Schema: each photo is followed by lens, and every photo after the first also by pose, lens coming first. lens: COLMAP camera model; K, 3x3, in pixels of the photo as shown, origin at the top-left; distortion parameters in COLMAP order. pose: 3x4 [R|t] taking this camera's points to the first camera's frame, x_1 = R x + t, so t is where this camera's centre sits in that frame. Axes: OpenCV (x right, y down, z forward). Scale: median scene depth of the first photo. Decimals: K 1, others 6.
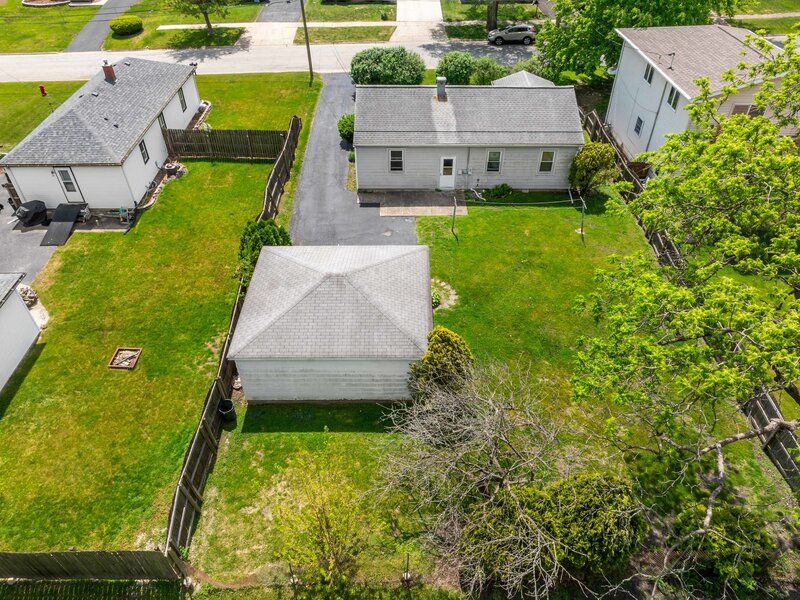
lens RADIAL K [[566.2, 0, 400.1], [0, 566.2, 299.3], [0, 0, 1]] dist [-0.031077, -0.011359]
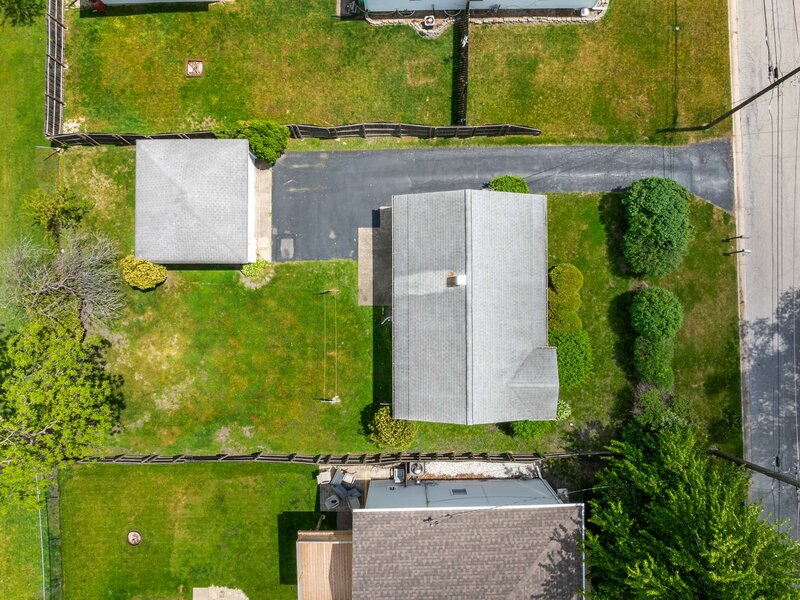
lens RADIAL K [[566.2, 0, 401.4], [0, 566.2, 299.5], [0, 0, 1]] dist [-0.031077, -0.011359]
pose [[0.000688, 0.999905, -0.013794, 0.123460], [-0.651194, 0.010917, 0.758833, -1.068493], [0.758911, 0.008461, 0.651139, 0.329753]]
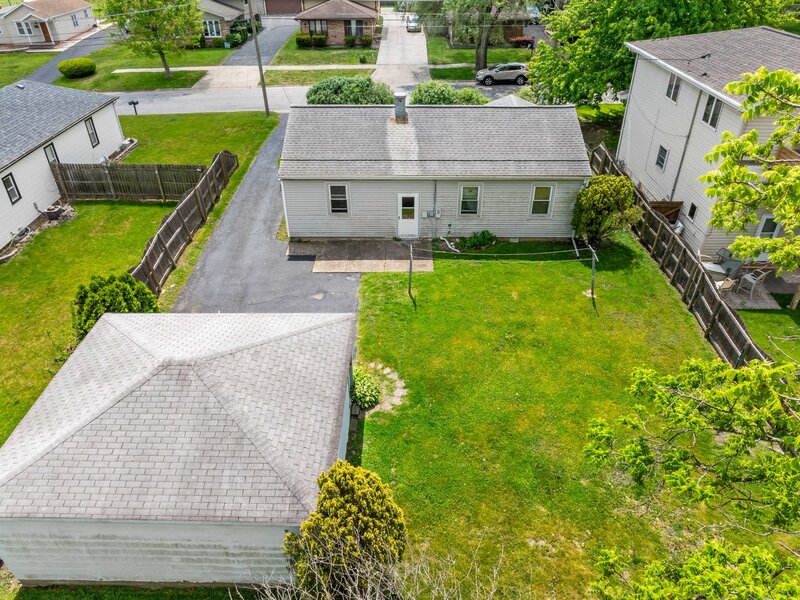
lens RADIAL K [[566.2, 0, 399.6], [0, 566.2, 299.0], [0, 0, 1]] dist [-0.031077, -0.011359]
pose [[0.999911, 0.003288, -0.012898, 0.086230], [-0.004778, 0.993092, -0.117244, -0.028675], [0.012424, 0.117295, 0.993019, 0.284678]]
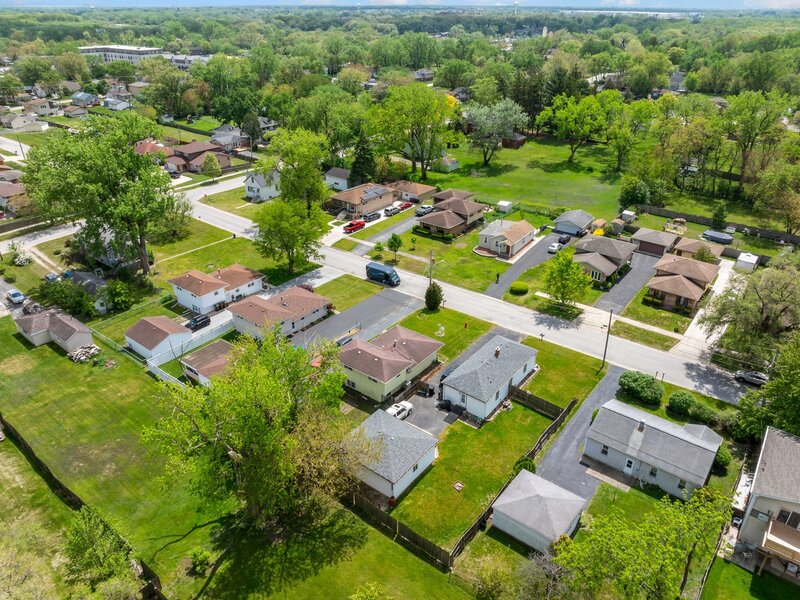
lens RADIAL K [[566.2, 0, 401.4], [0, 566.2, 301.9], [0, 0, 1]] dist [-0.031077, -0.011359]
pose [[0.785831, 0.300879, -0.540316, 0.359007], [-0.413322, 0.905409, -0.096949, -0.235246], [0.460037, 0.299510, 0.835859, -1.212266]]
